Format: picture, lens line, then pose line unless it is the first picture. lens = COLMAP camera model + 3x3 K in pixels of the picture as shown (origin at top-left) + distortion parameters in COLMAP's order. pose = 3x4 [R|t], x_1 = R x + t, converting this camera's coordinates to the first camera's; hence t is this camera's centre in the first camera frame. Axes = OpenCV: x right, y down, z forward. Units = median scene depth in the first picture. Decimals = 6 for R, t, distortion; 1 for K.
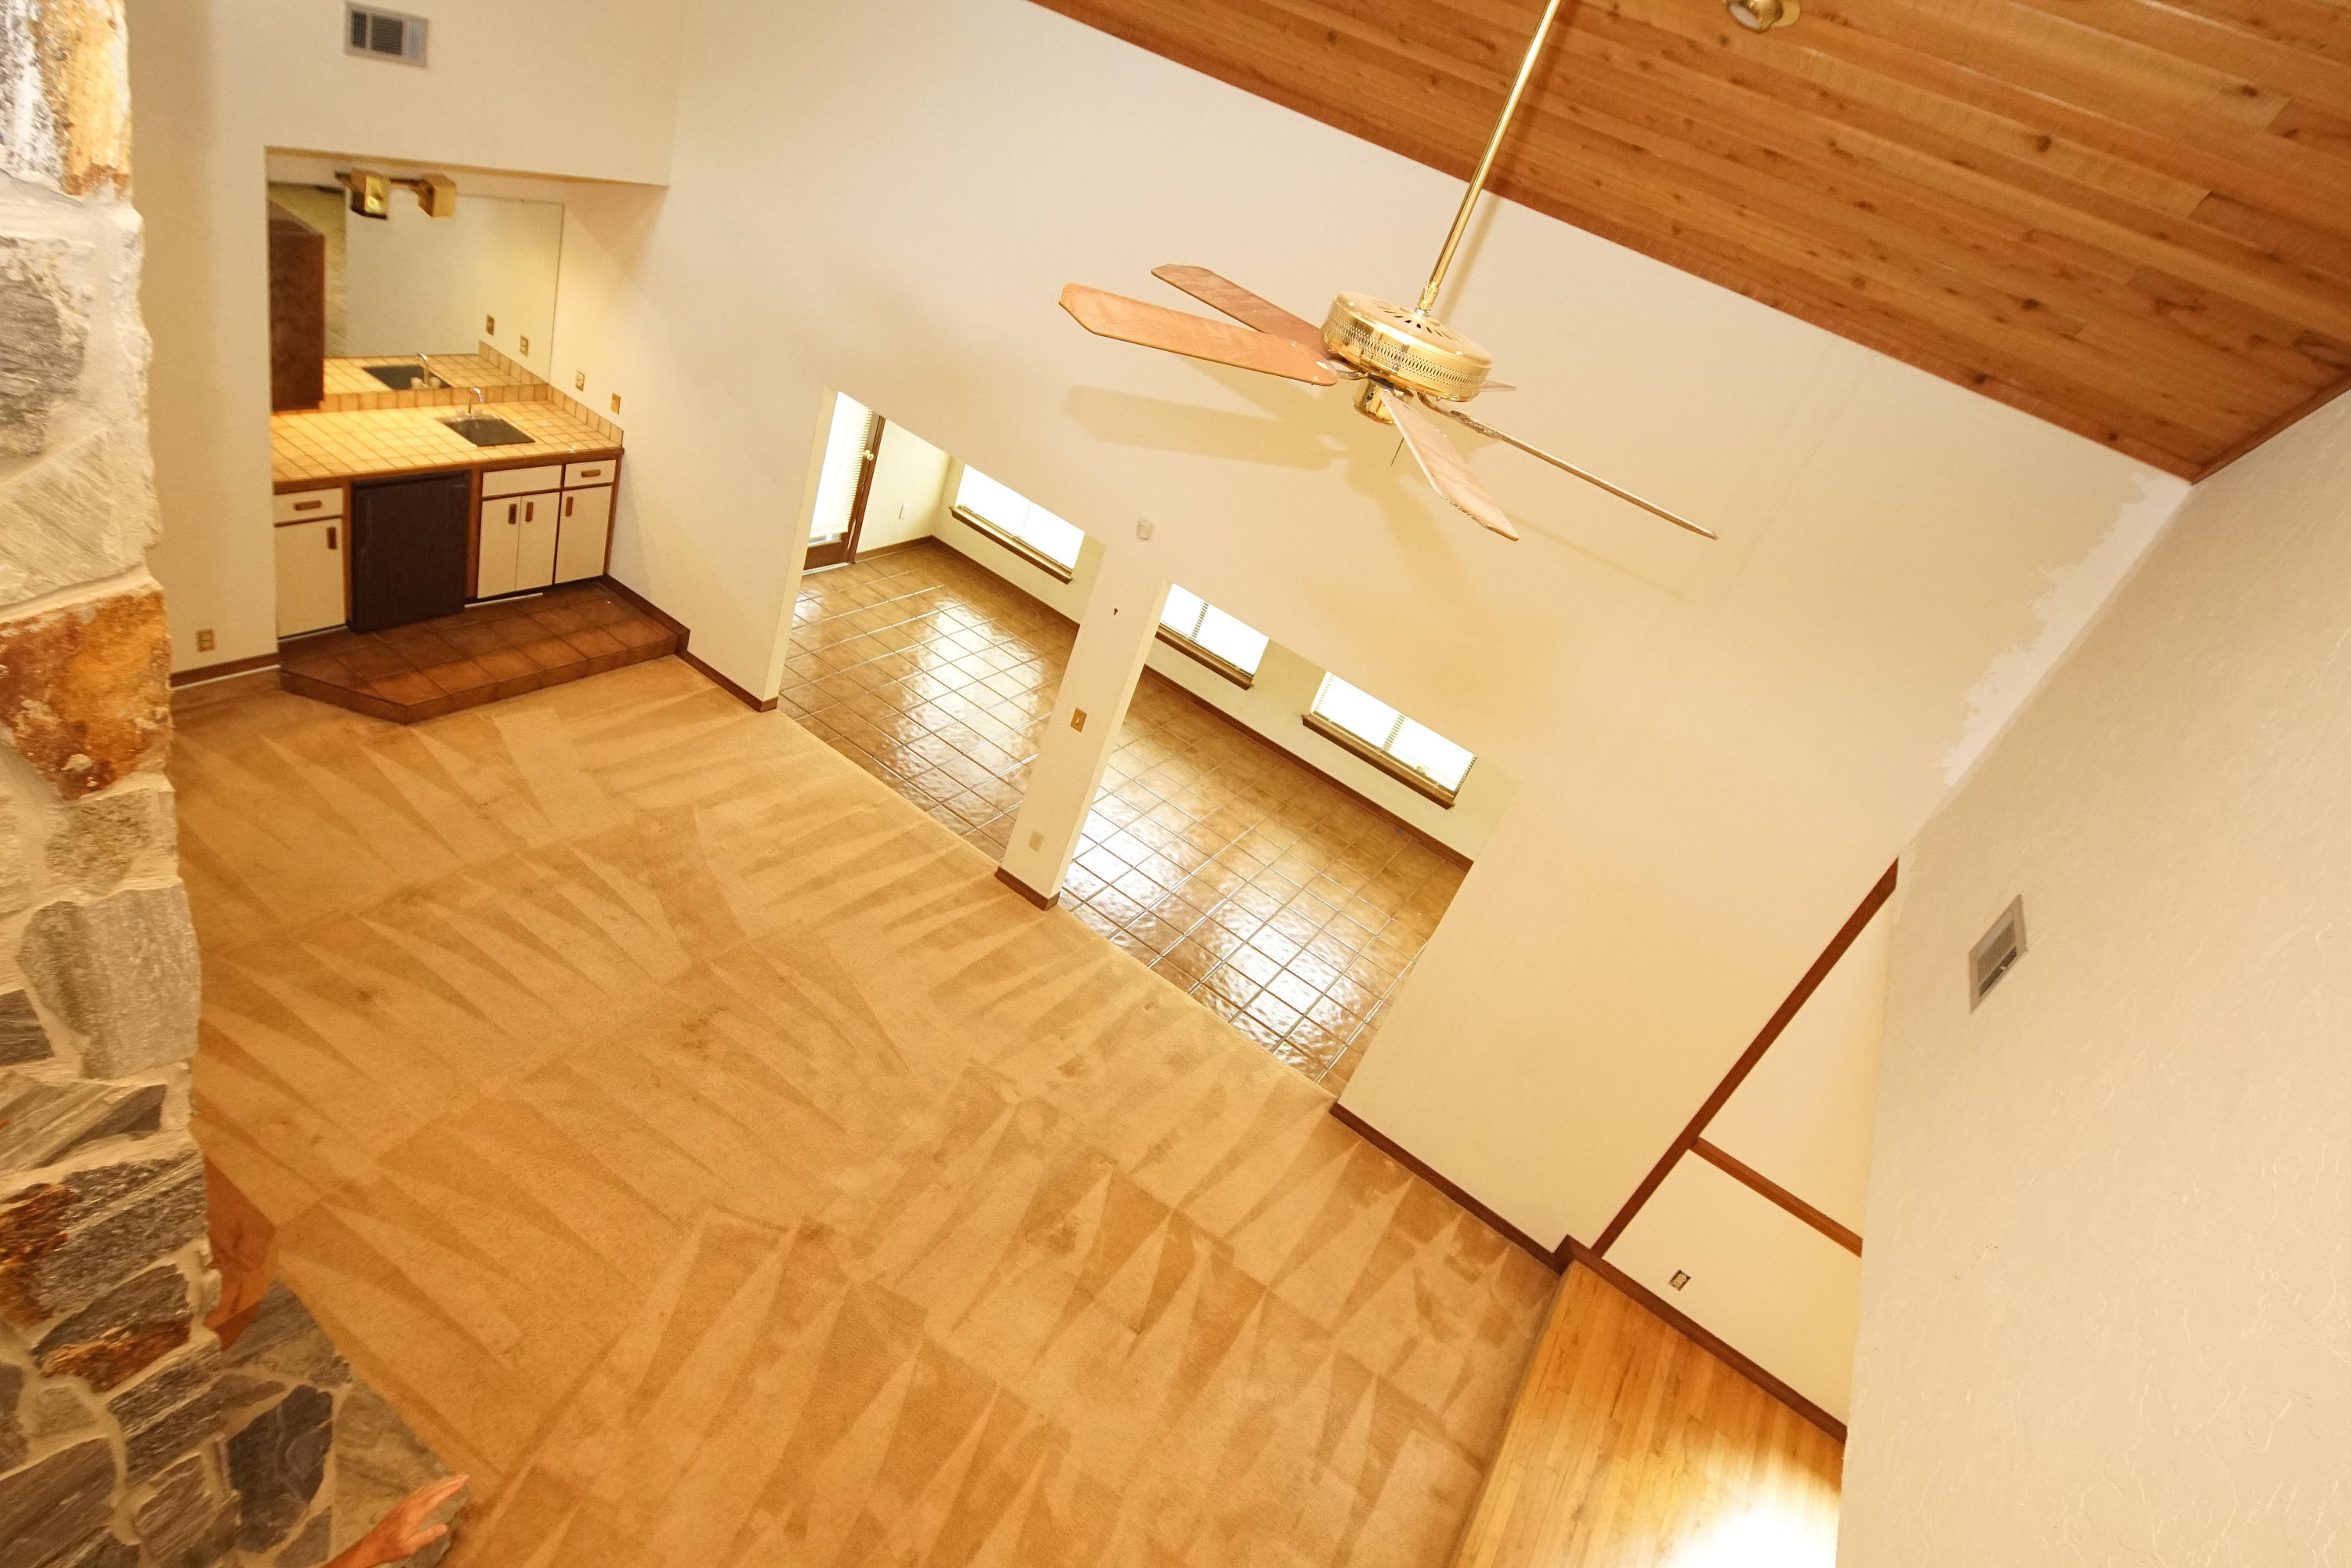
lens RADIAL K [[1260.2, 0, 1171.6], [0, 1260.2, 769.7], [0, 0, 1]] dist [0.015335, -0.016617]
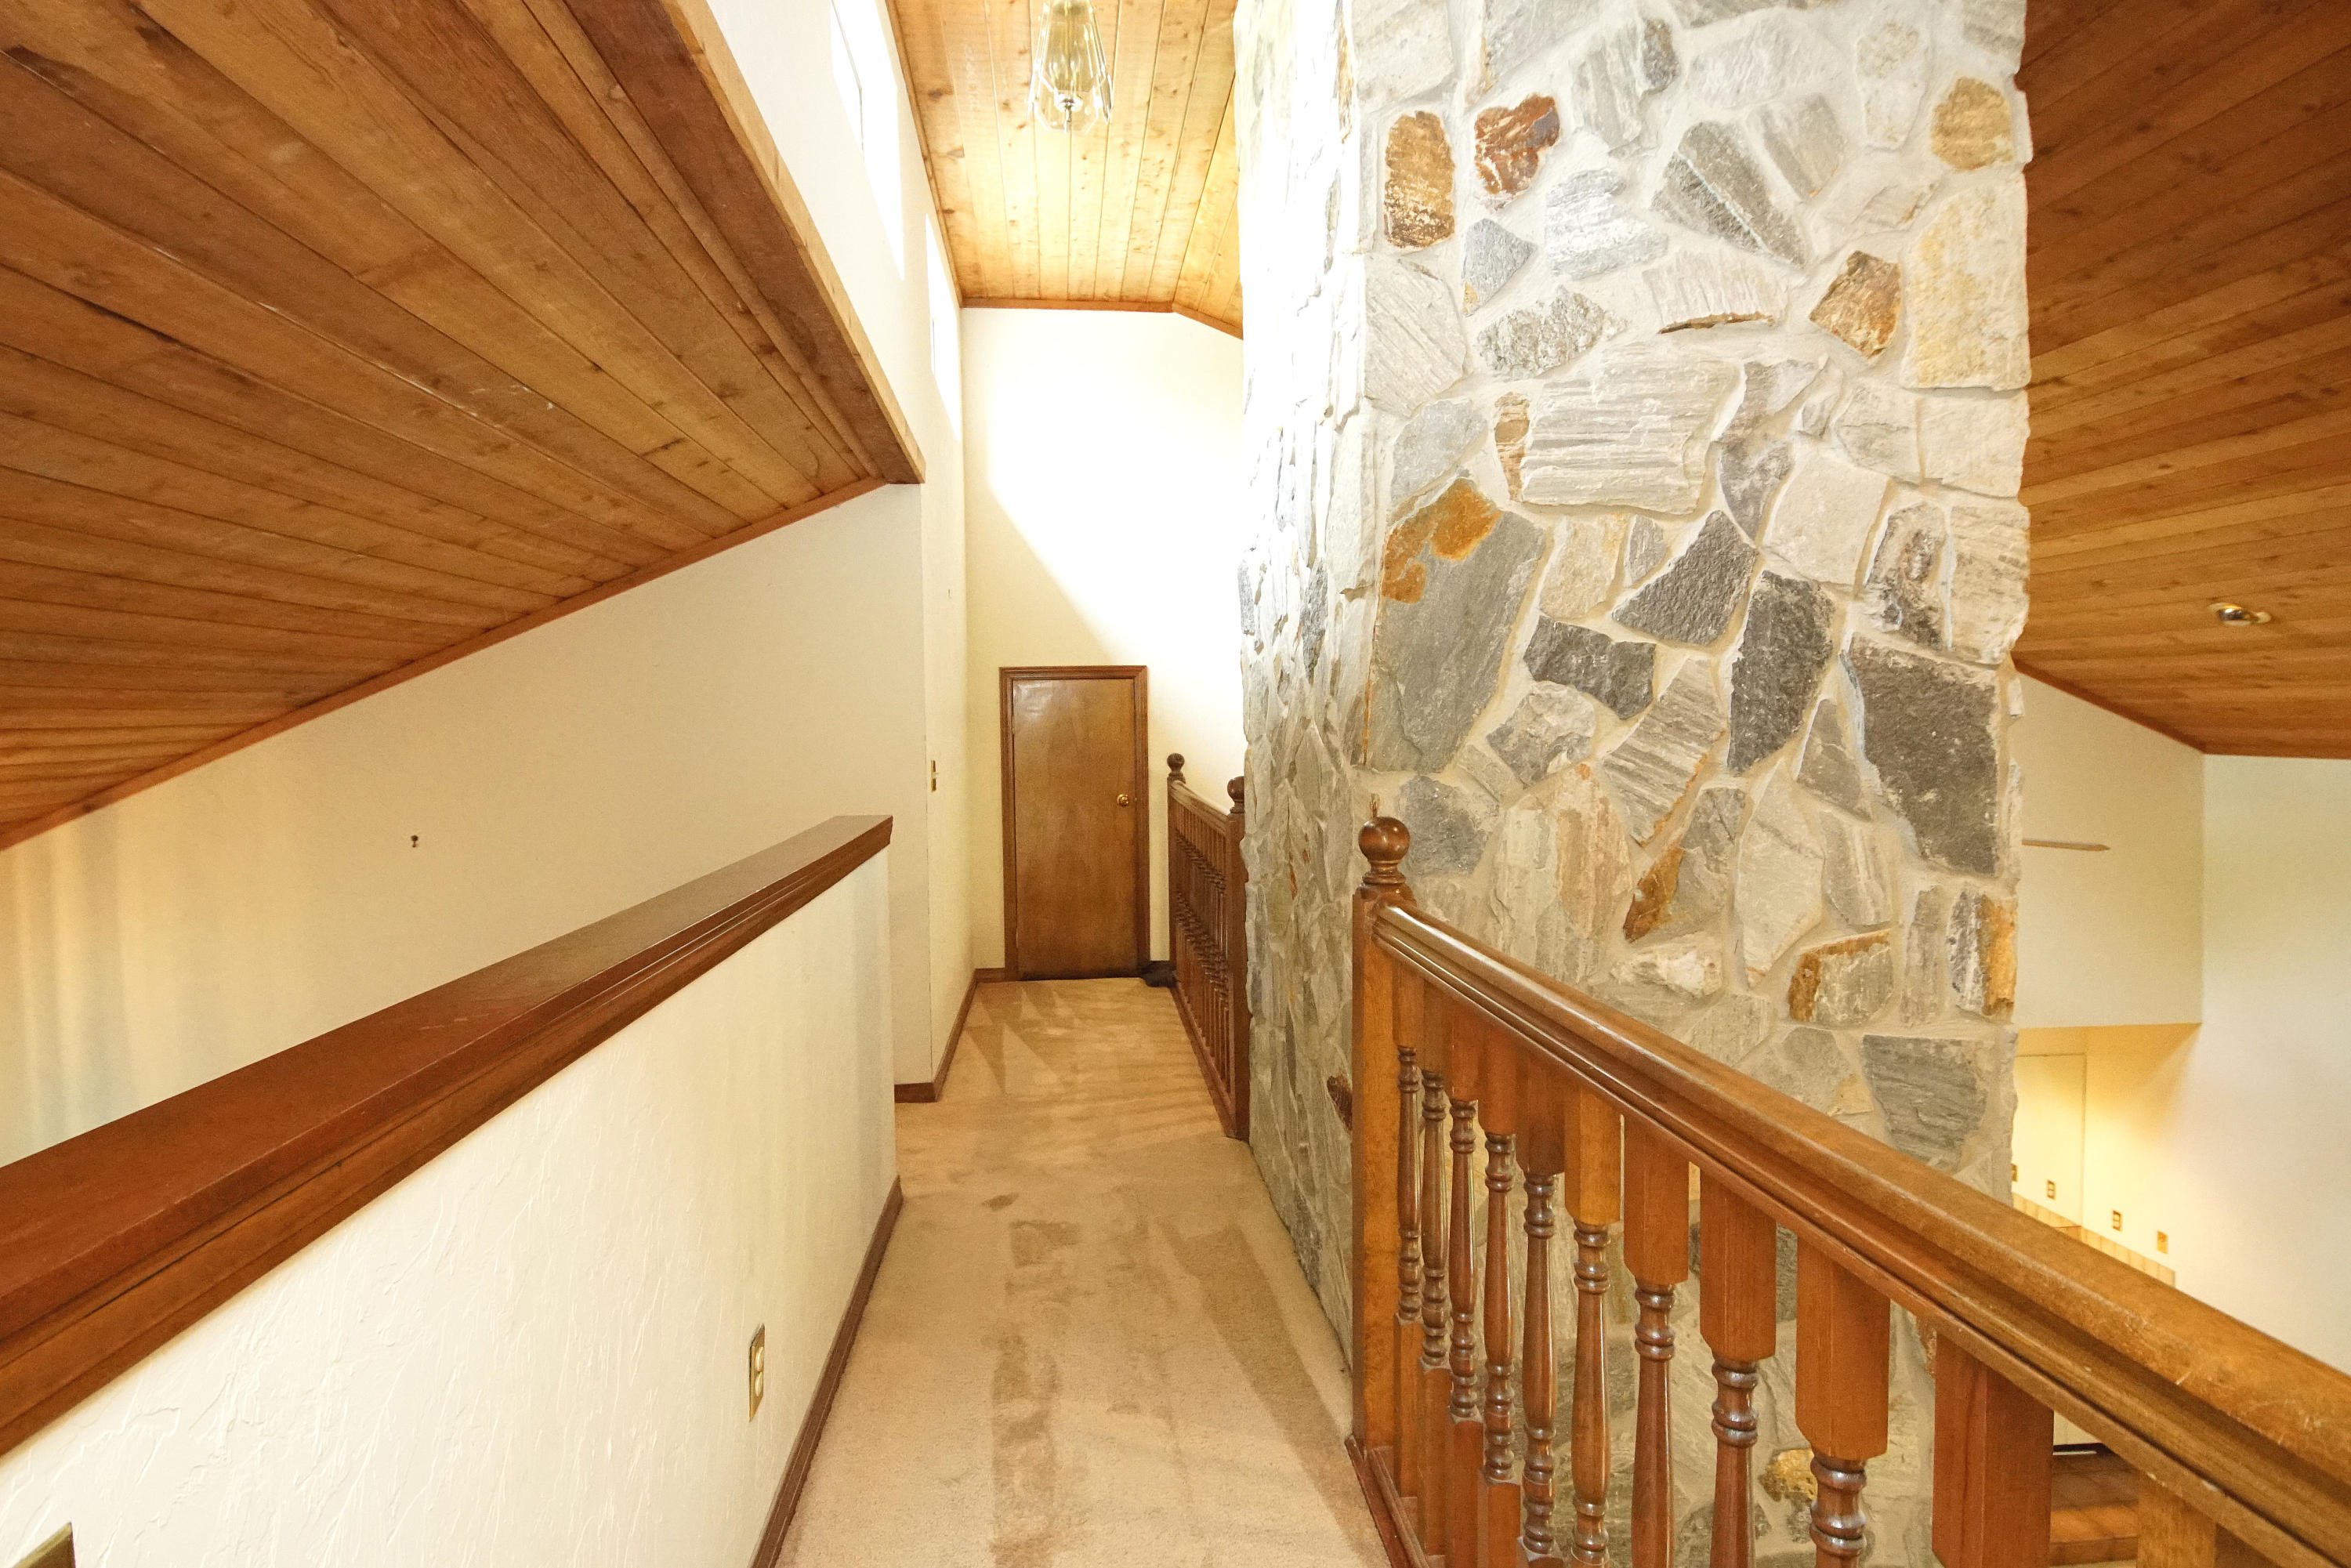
lens RADIAL K [[1260.2, 0, 1176.6], [0, 1260.2, 783.1], [0, 0, 1]] dist [0.015335, -0.016617]
pose [[0.555048, -0.300847, -0.775508, -0.013008], [-0.241587, 0.833815, -0.496375, 0.430450], [0.795963, 0.462865, 0.390126, -0.758897]]
